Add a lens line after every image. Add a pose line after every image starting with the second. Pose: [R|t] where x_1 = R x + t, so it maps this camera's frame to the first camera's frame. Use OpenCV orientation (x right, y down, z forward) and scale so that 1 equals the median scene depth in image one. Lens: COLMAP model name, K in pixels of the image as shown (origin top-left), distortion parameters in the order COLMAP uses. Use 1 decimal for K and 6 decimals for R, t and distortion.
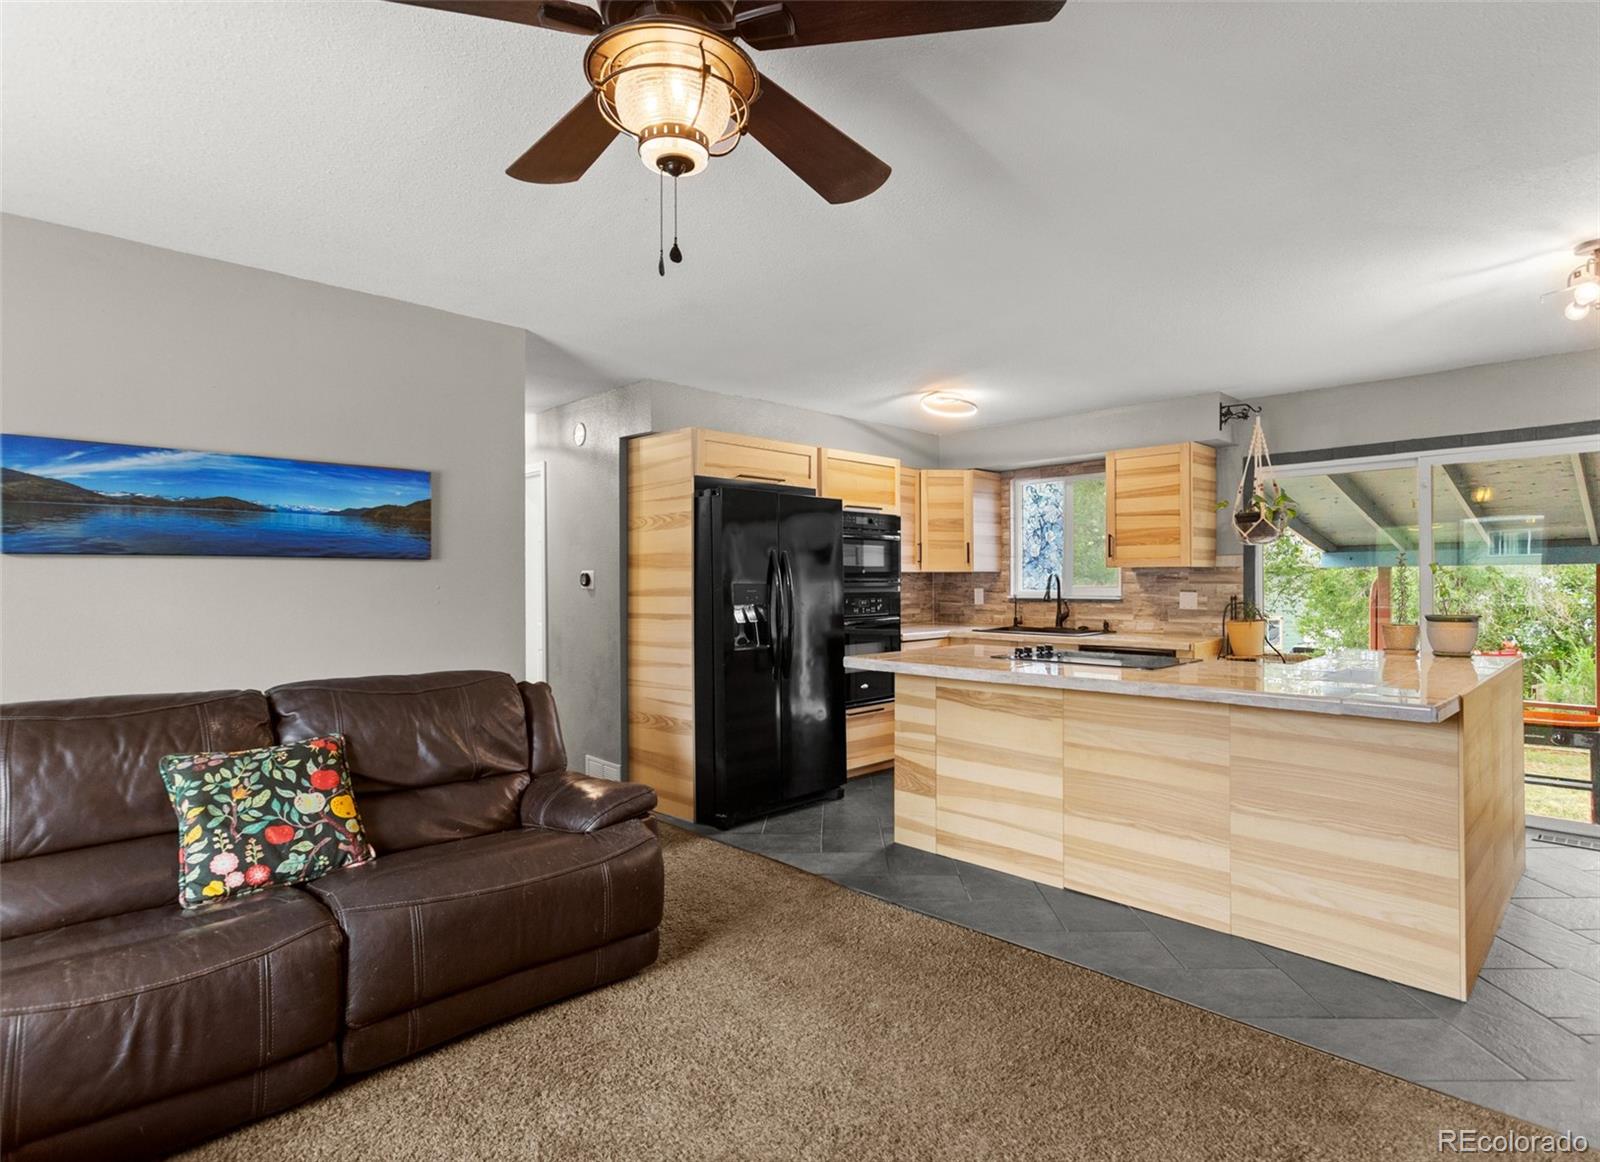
lens RADIAL K [[829.4, 0, 823.0], [0, 829.4, 575.2], [0, 0, 1]] dist [-0.003354, -0.000420]
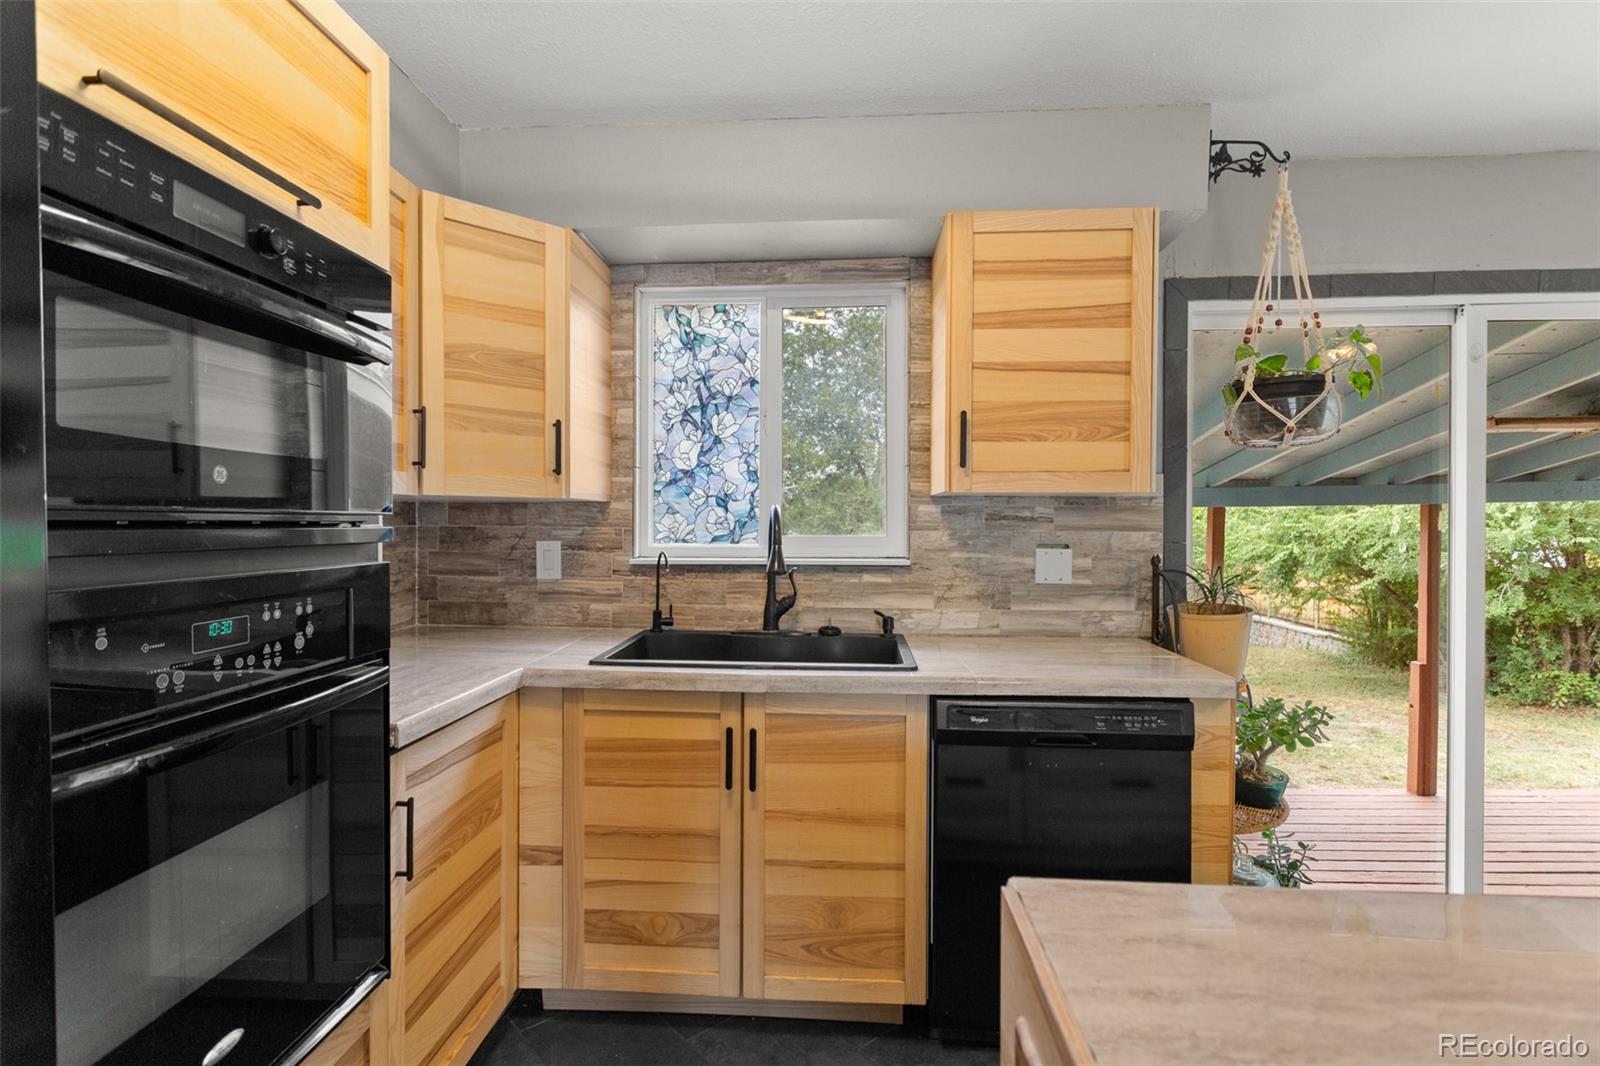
lens RADIAL K [[772.6, 0, 800.0], [0, 772.6, 524.3], [0, 0, 1]] dist [0.000503, 0.001918]
pose [[0.750144, 0.002228, 0.661270, 0.031115], [-0.008767, 0.999940, 0.006576, 0.004686], [-0.661216, -0.010731, 0.750119, 0.758459]]
